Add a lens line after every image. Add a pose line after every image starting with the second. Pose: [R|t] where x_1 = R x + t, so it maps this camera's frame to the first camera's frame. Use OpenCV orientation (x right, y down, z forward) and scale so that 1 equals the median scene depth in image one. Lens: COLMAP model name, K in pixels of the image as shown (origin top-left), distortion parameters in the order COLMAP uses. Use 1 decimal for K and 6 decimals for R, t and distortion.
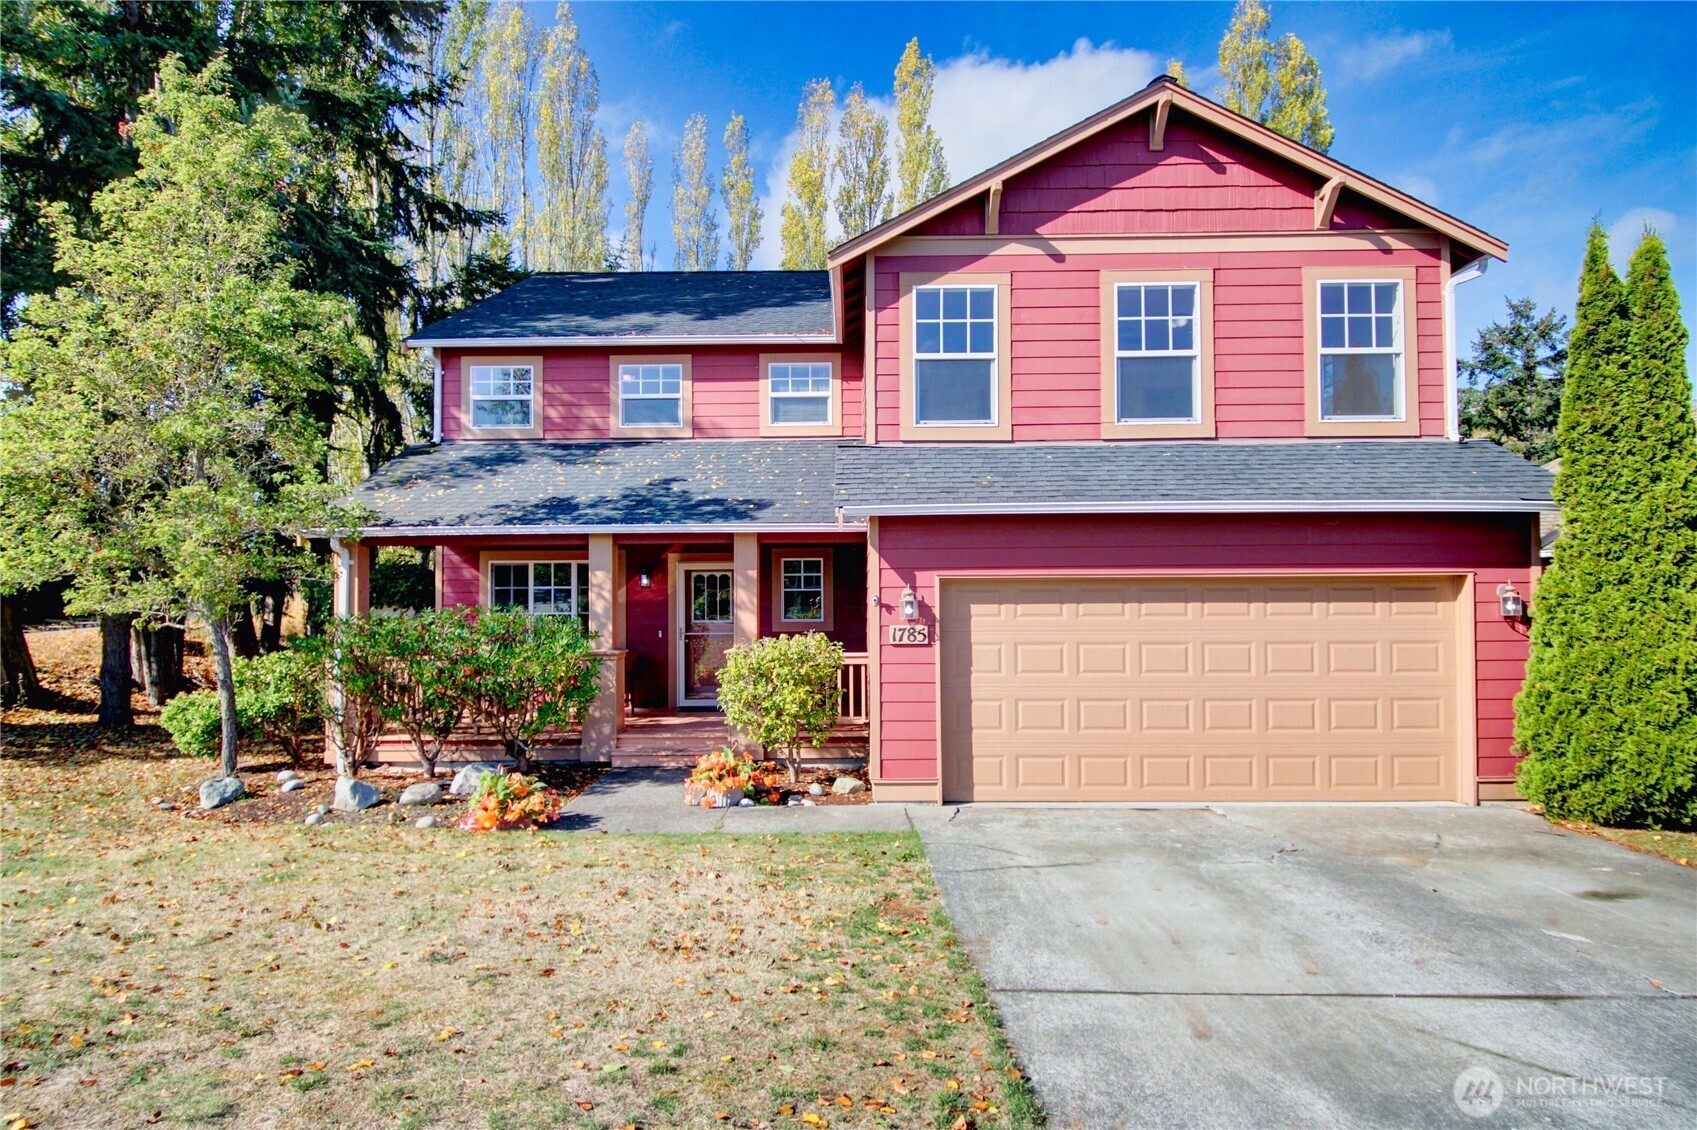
lens RADIAL K [[948.2, 0, 846.0], [0, 948.2, 563.2], [0, 0, 1]] dist [0.003548, -0.005090]
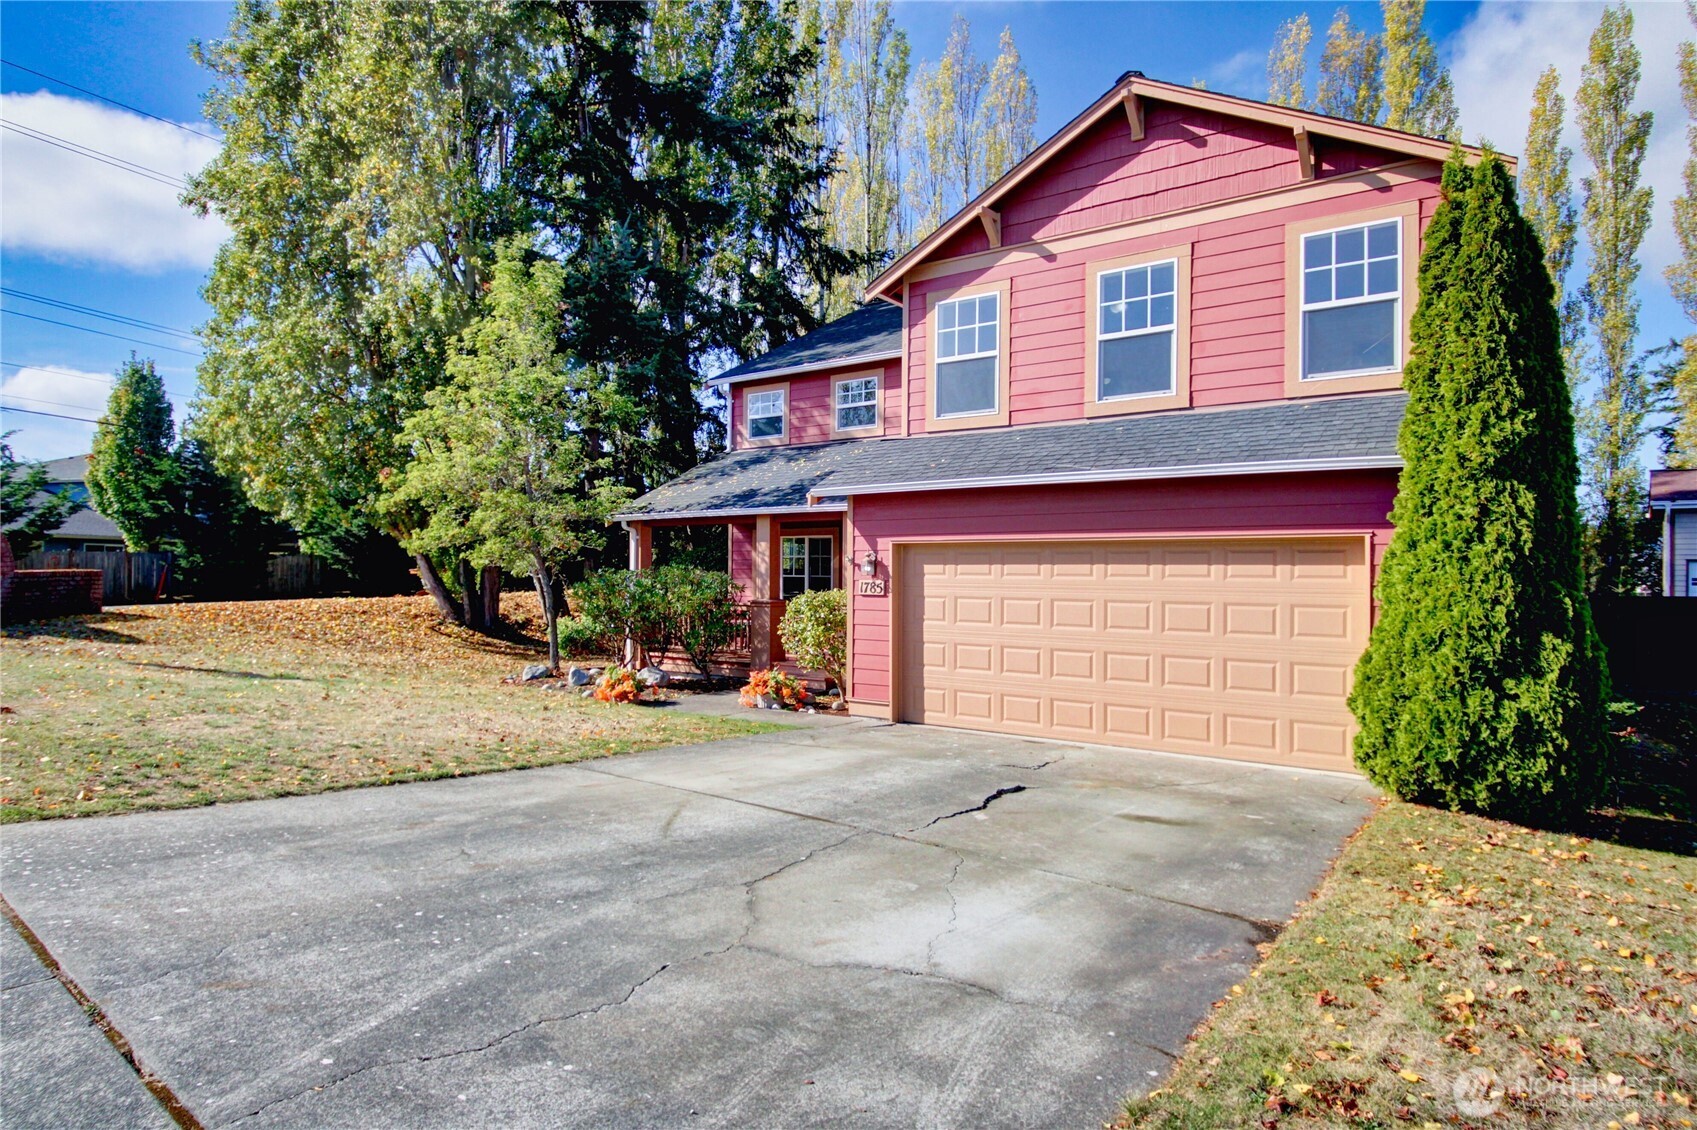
lens RADIAL K [[948.2, 0, 850.1], [0, 948.2, 566.2], [0, 0, 1]] dist [0.003548, -0.005090]
pose [[0.825167, 0.007904, -0.564834, 0.665911], [0.003313, 0.999817, 0.018831, 0.019731], [0.564879, -0.017410, 0.824990, -0.063669]]
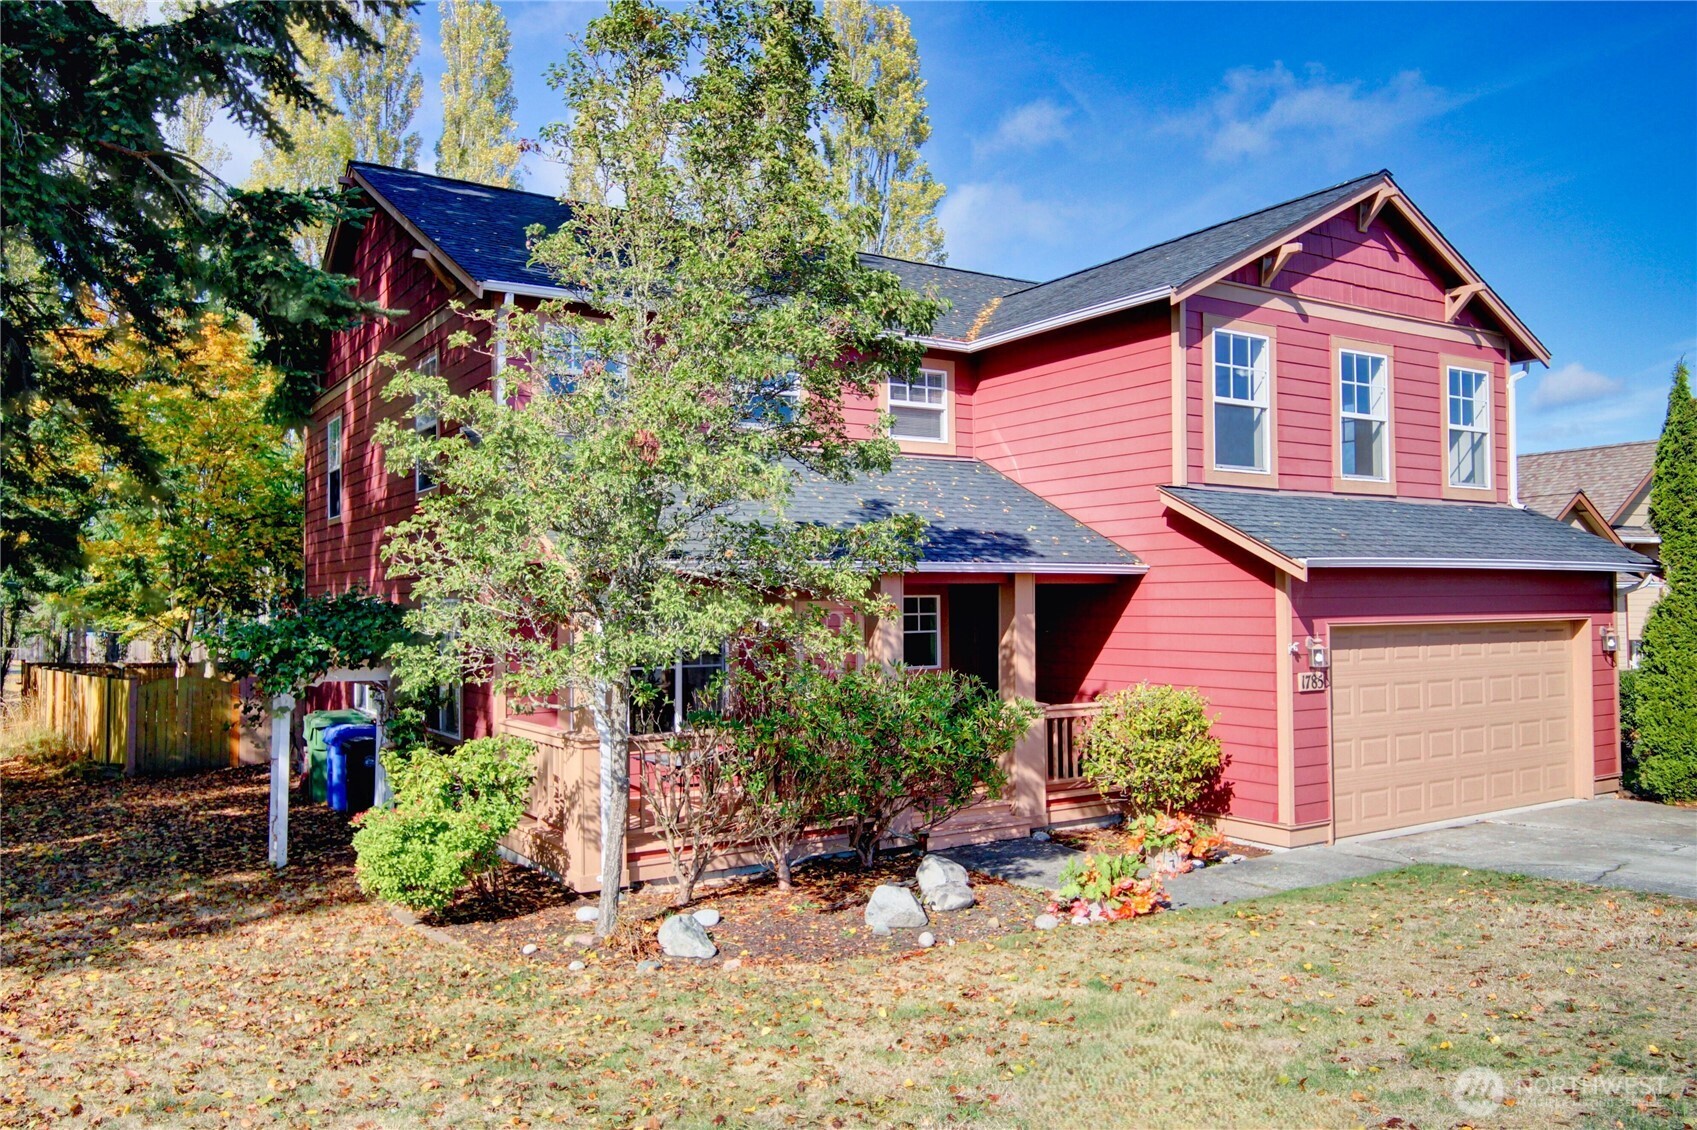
lens RADIAL K [[1264.3, 0, 844.8], [0, 1264.3, 561.7], [0, 0, 1]] dist [-0.009372, 0.000811]
pose [[0.834564, 0.018722, 0.550593, -0.971513], [-0.011407, 0.999795, -0.016705, -0.022350], [-0.550794, 0.007660, 0.834606, 0.114532]]
